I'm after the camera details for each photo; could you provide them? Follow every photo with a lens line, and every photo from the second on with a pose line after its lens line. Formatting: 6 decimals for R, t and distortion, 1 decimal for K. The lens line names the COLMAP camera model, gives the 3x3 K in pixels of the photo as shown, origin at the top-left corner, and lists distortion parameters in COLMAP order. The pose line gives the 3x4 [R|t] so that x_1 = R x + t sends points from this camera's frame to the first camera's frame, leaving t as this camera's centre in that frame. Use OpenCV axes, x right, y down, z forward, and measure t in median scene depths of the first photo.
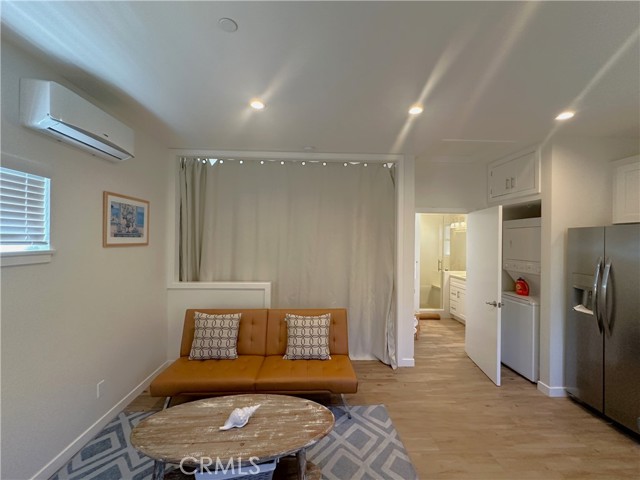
lens RADIAL K [[268.0, 0, 319.6], [0, 268.0, 239.2], [0, 0, 1]] dist [-0.001734, 0.000015]
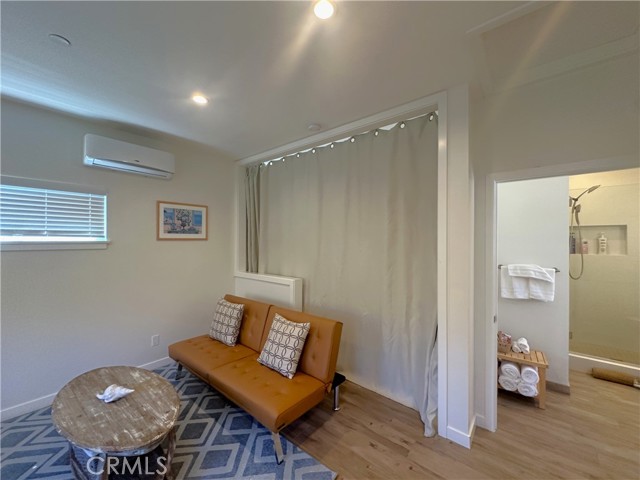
lens RADIAL K [[255.6, 0, 319.9], [0, 255.6, 239.8], [0, 0, 1]] dist [-0.001273, 0.000031]
pose [[0.743388, -0.009294, -0.668796, 0.605006], [0.006812, 0.999957, -0.006324, 0.033773], [0.668826, 0.000145, 0.743419, 0.470210]]
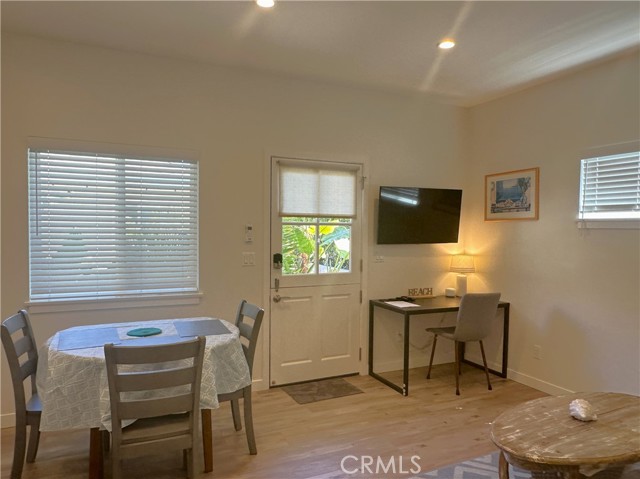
lens RADIAL K [[439.8, 0, 319.5], [0, 439.8, 242.9], [0, 0, 1]] dist [-0.000621, -0.000318]
pose [[-0.925631, -0.008718, -0.378327, 0.567987], [-0.020702, 0.999404, 0.027619, 0.078700], [0.377860, 0.033397, -0.925260, 1.142133]]
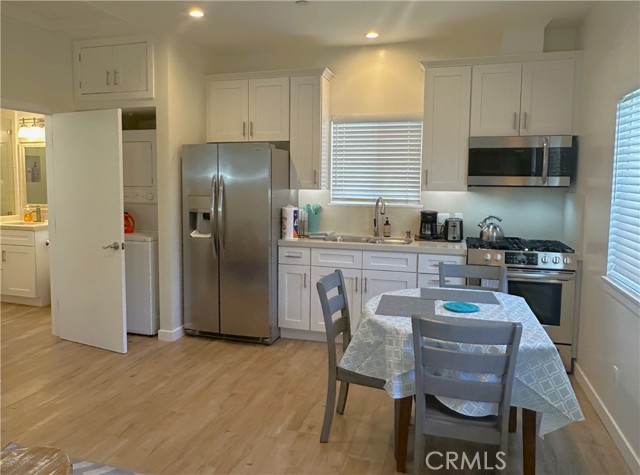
lens RADIAL K [[492.0, 0, 294.2], [0, 492.0, 214.8], [0, 0, 1]] dist [-0.005317, -0.001097]
pose [[0.353468, -0.083526, 0.931710, -0.443544], [-0.003506, 0.995880, 0.090609, 0.039920], [-0.935440, -0.035294, 0.351719, 0.095798]]
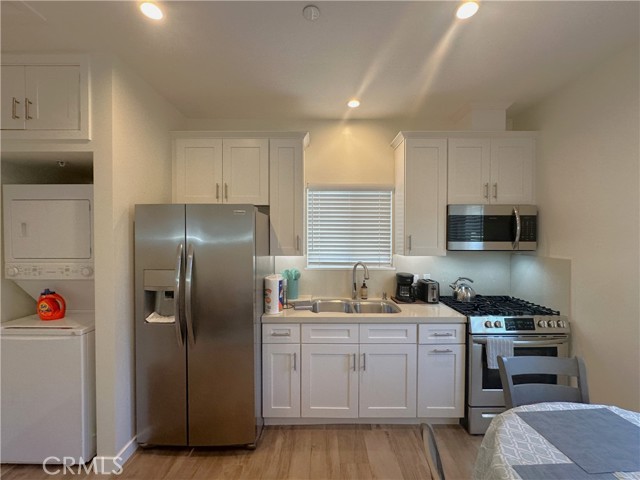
lens RADIAL K [[263.8, 0, 320.3], [0, 263.8, 238.5], [0, 0, 1]] dist [-0.002753, 0.000141]
pose [[0.046524, -0.023844, 0.998633, 0.286120], [-0.003465, 0.999705, 0.024031, 0.027764], [-0.998911, -0.004579, 0.046428, 0.503909]]
